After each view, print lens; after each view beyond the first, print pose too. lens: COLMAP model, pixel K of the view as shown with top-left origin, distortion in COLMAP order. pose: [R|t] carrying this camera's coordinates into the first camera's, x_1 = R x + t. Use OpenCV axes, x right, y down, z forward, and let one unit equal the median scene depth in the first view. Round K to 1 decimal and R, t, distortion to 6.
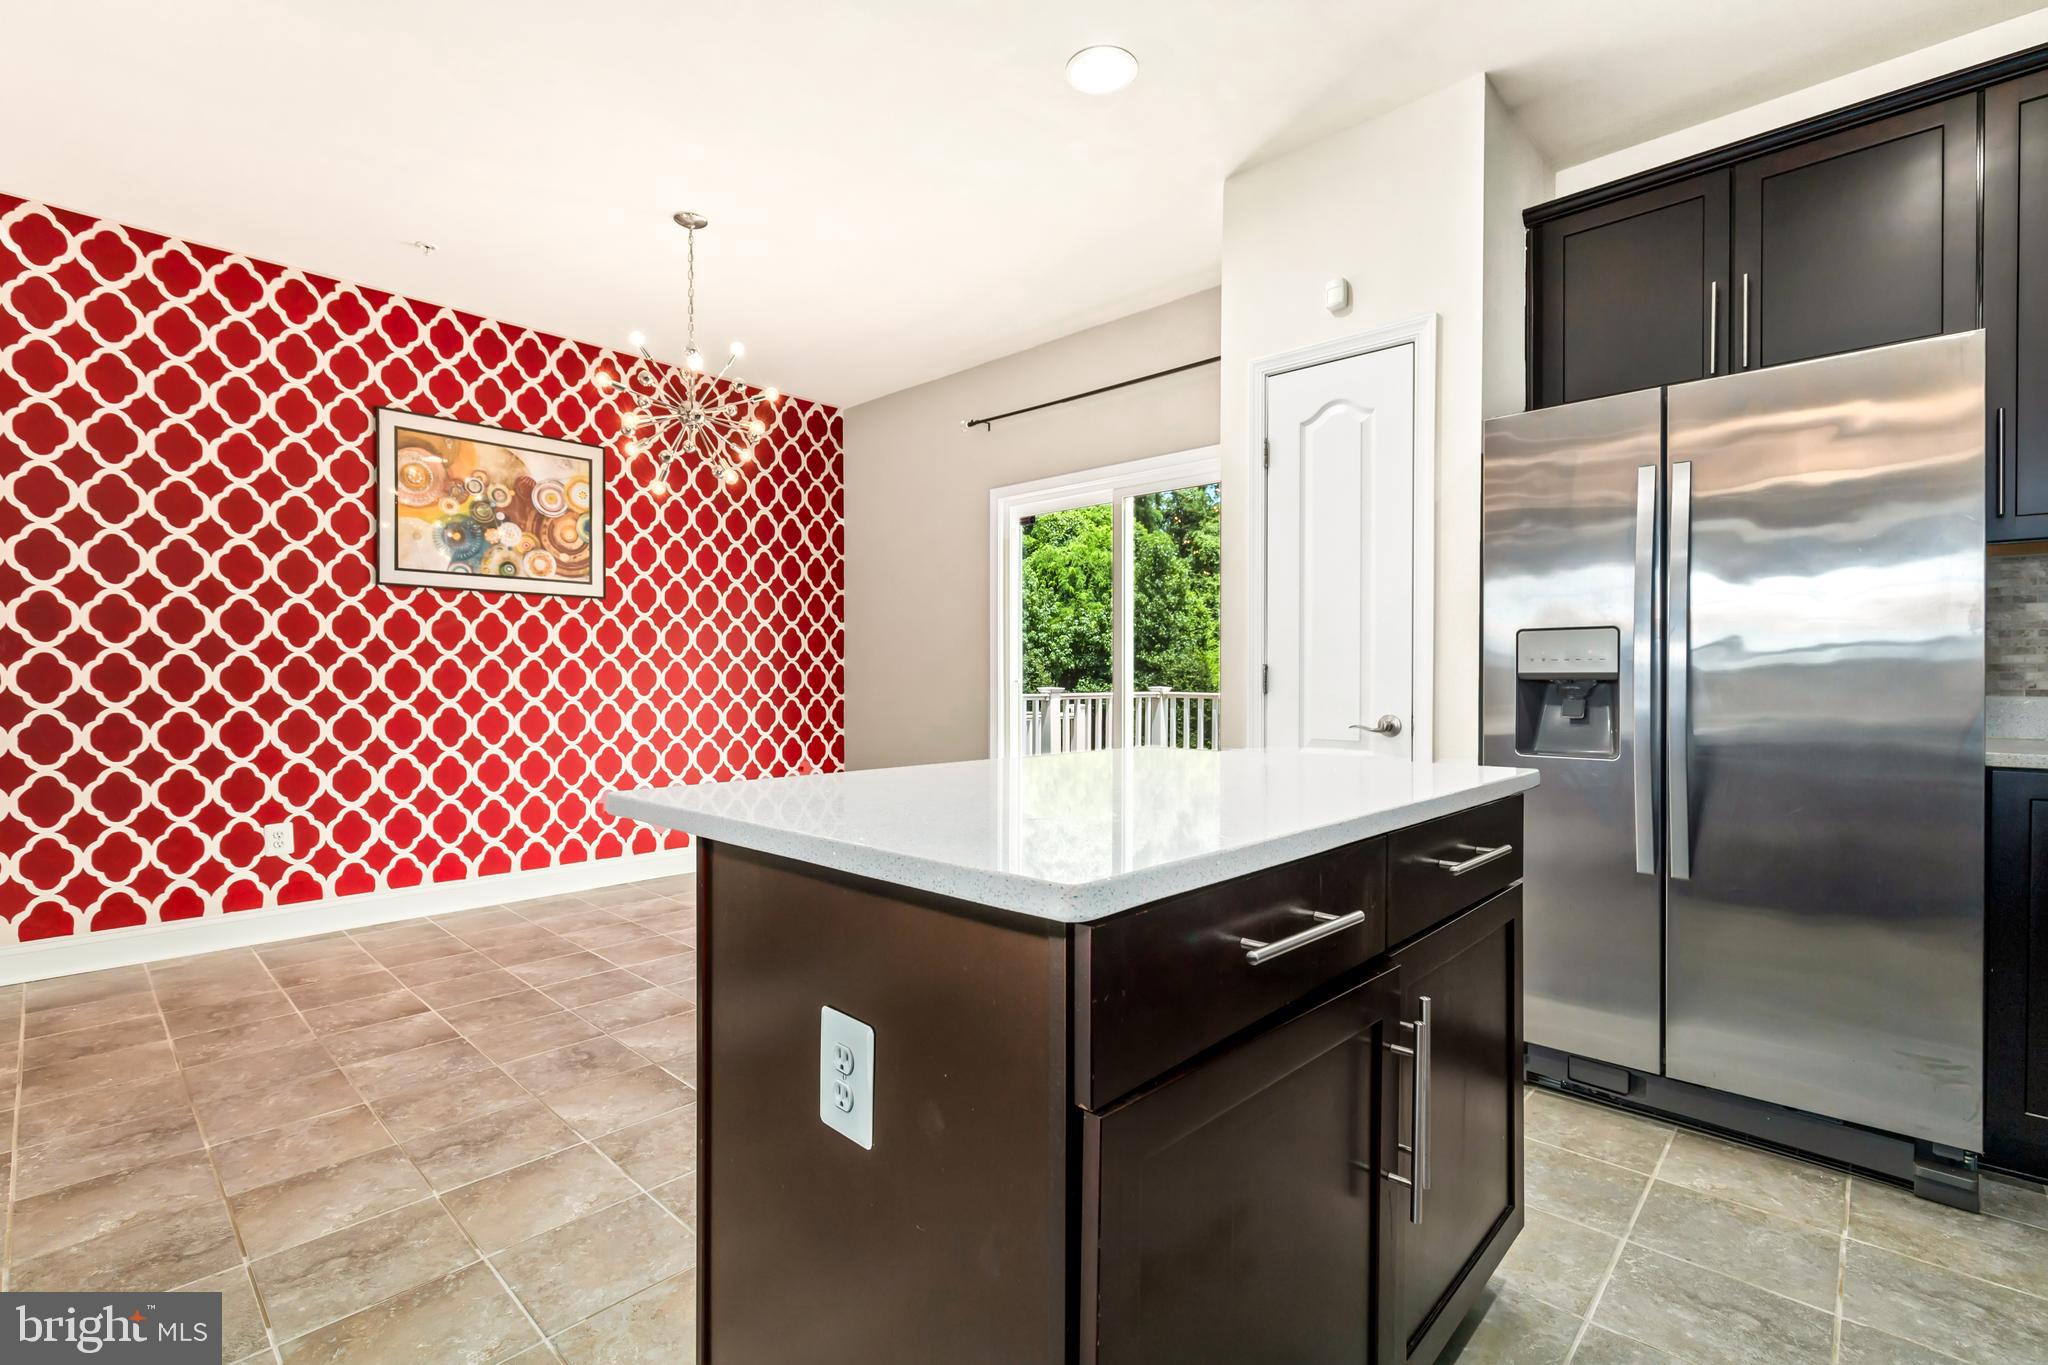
lens RADIAL K [[923.2, 0, 1022.0], [0, 923.2, 676.4], [0, 0, 1]] dist [0.006732, -0.000562]
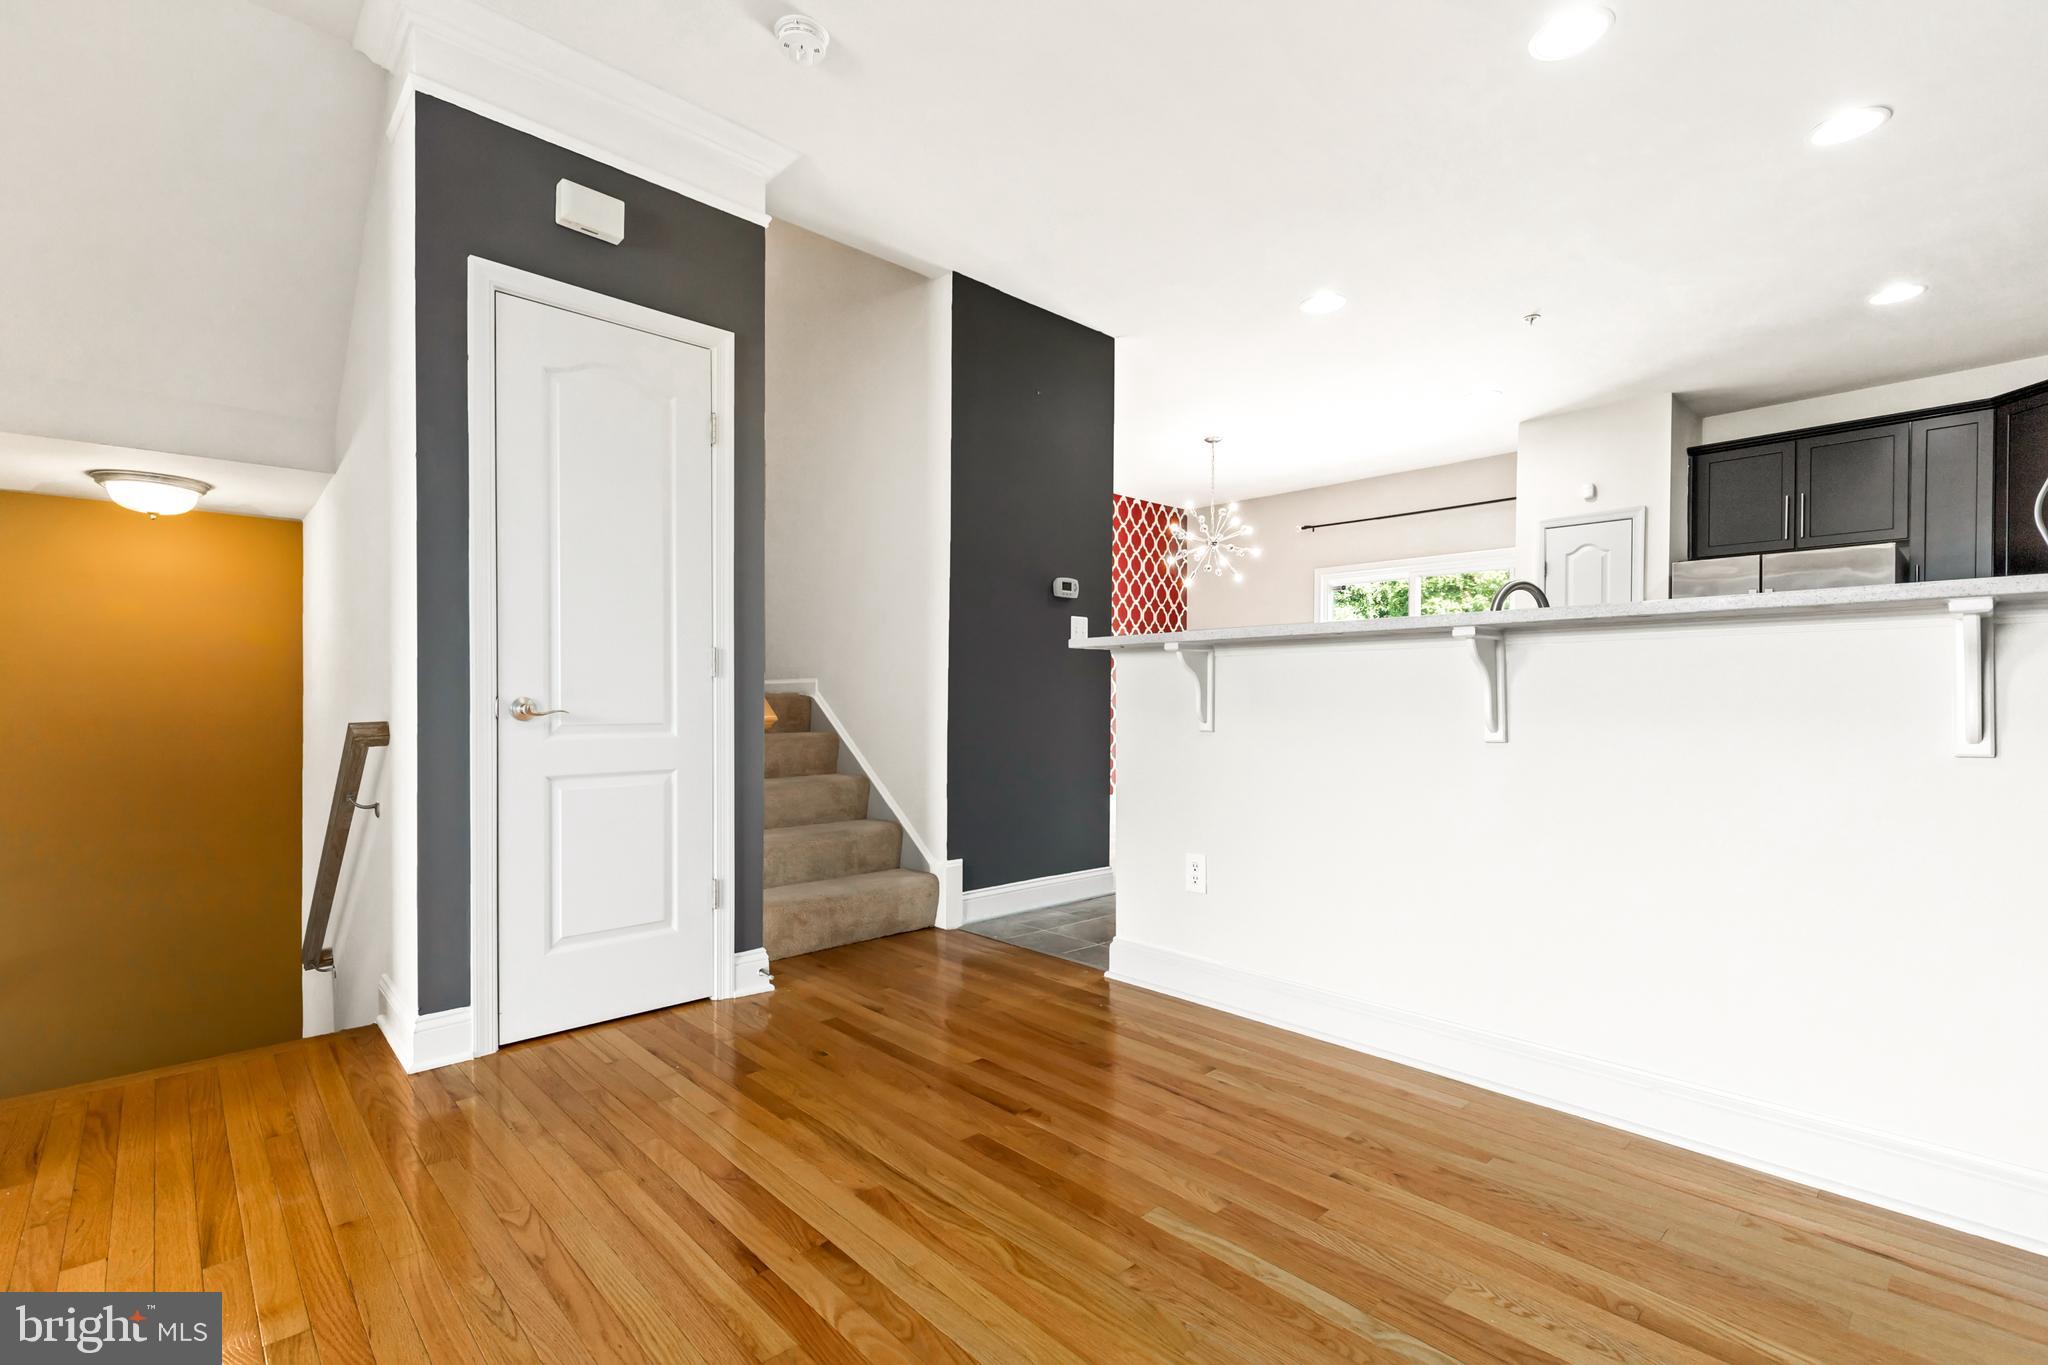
lens RADIAL K [[923.2, 0, 1017.8], [0, 923.2, 708.7], [0, 0, 1]] dist [0.006732, -0.000562]
pose [[0.997972, 0.005177, -0.063438, -0.599923], [-0.004545, 0.999939, 0.010104, 0.033401], [0.063487, -0.009795, 0.997935, -0.850017]]
